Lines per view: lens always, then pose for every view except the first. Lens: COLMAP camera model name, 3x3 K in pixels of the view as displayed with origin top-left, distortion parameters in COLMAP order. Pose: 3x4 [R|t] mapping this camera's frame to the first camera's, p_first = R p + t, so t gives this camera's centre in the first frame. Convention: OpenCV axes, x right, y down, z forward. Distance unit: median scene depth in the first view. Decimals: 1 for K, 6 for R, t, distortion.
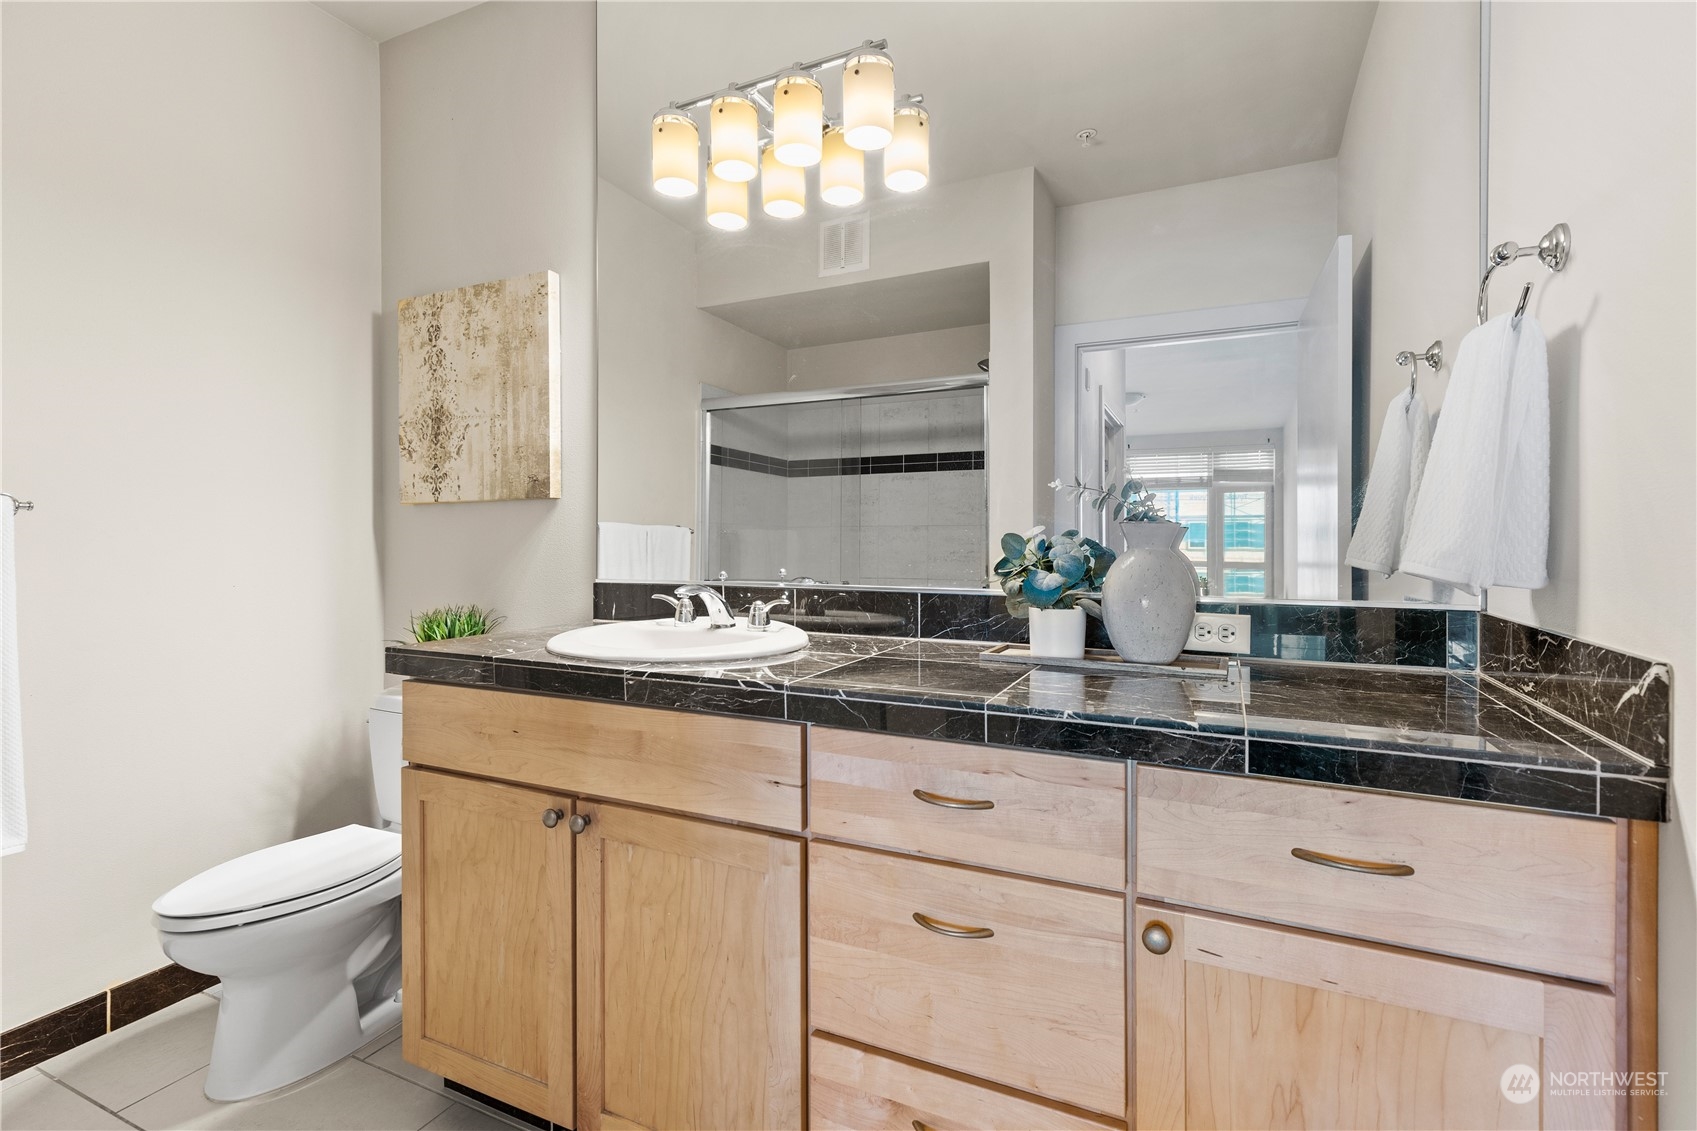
lens RADIAL K [[768.4, 0, 843.9], [0, 768.4, 554.1], [0, 0, 1]] dist [0.007043, -0.001036]
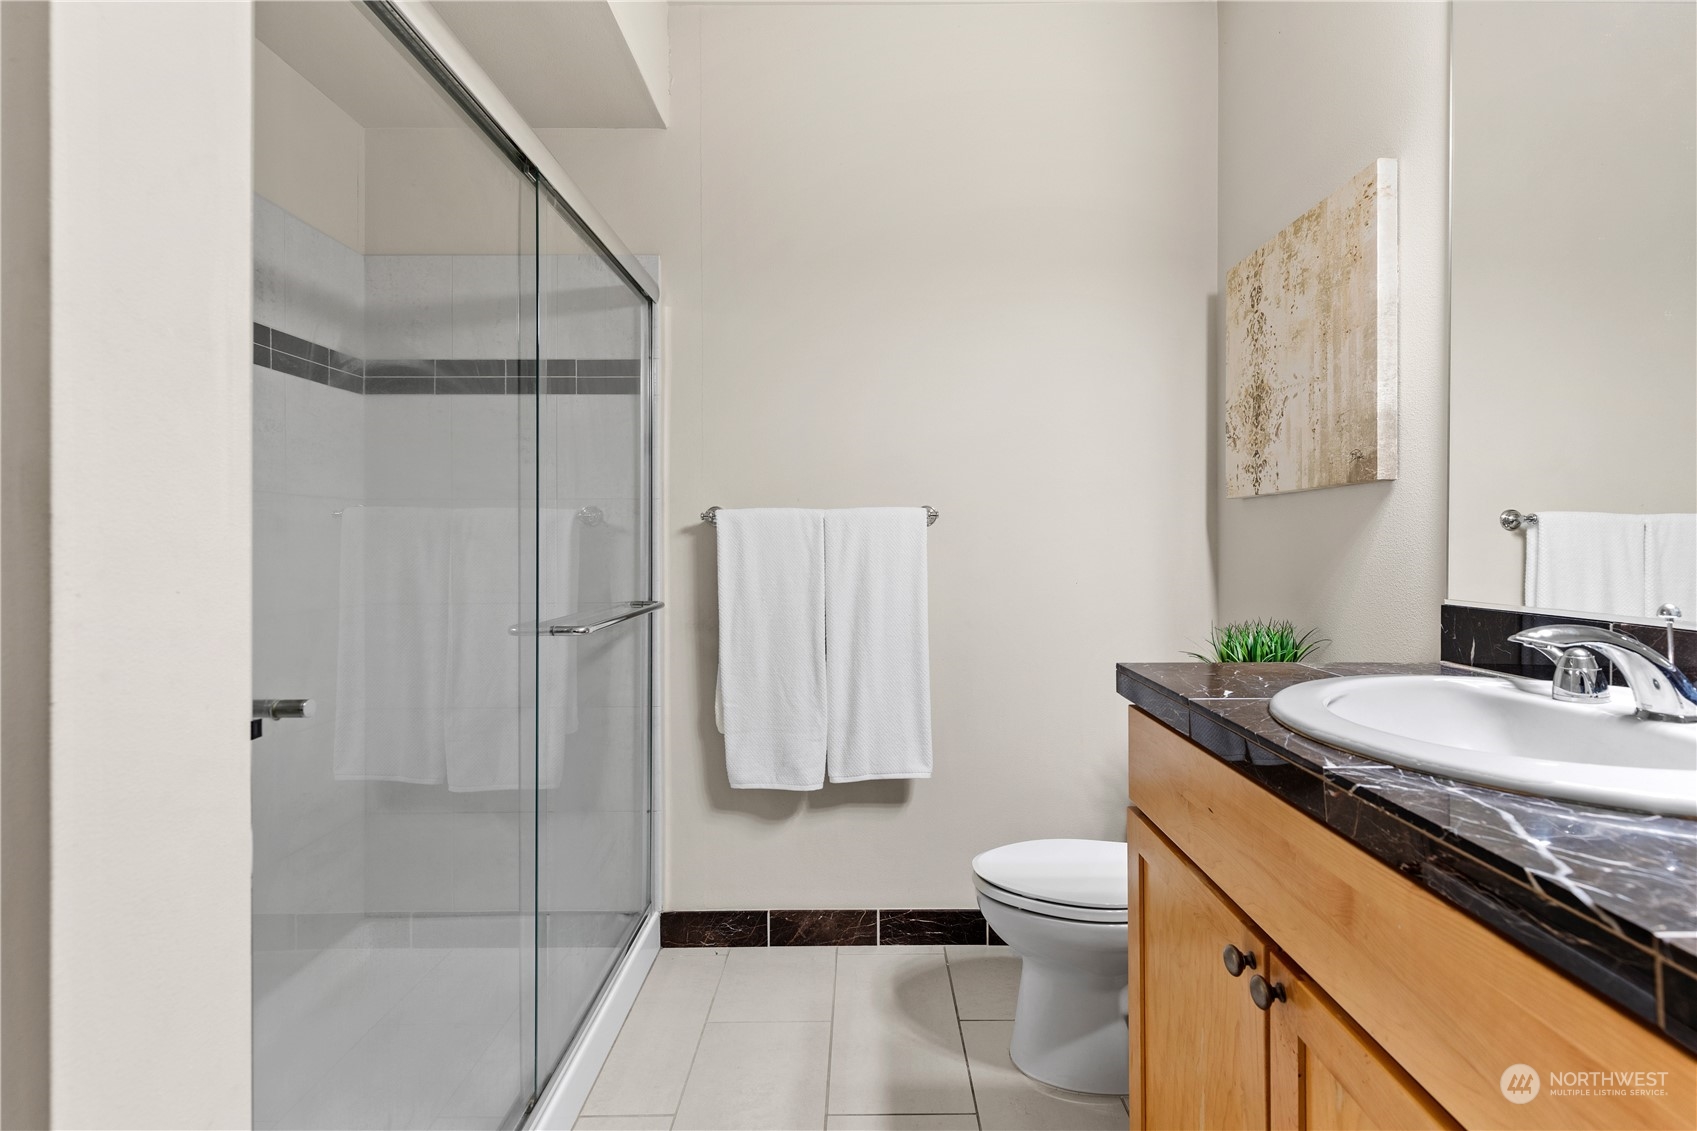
lens RADIAL K [[768.4, 0, 861.7], [0, 768.4, 543.7], [0, 0, 1]] dist [0.007043, -0.001036]
pose [[0.437146, 0.002299, -0.899388, 0.046571], [-0.012903, 0.999910, -0.003716, -0.005642], [0.899298, 0.013229, 0.437136, 0.258272]]
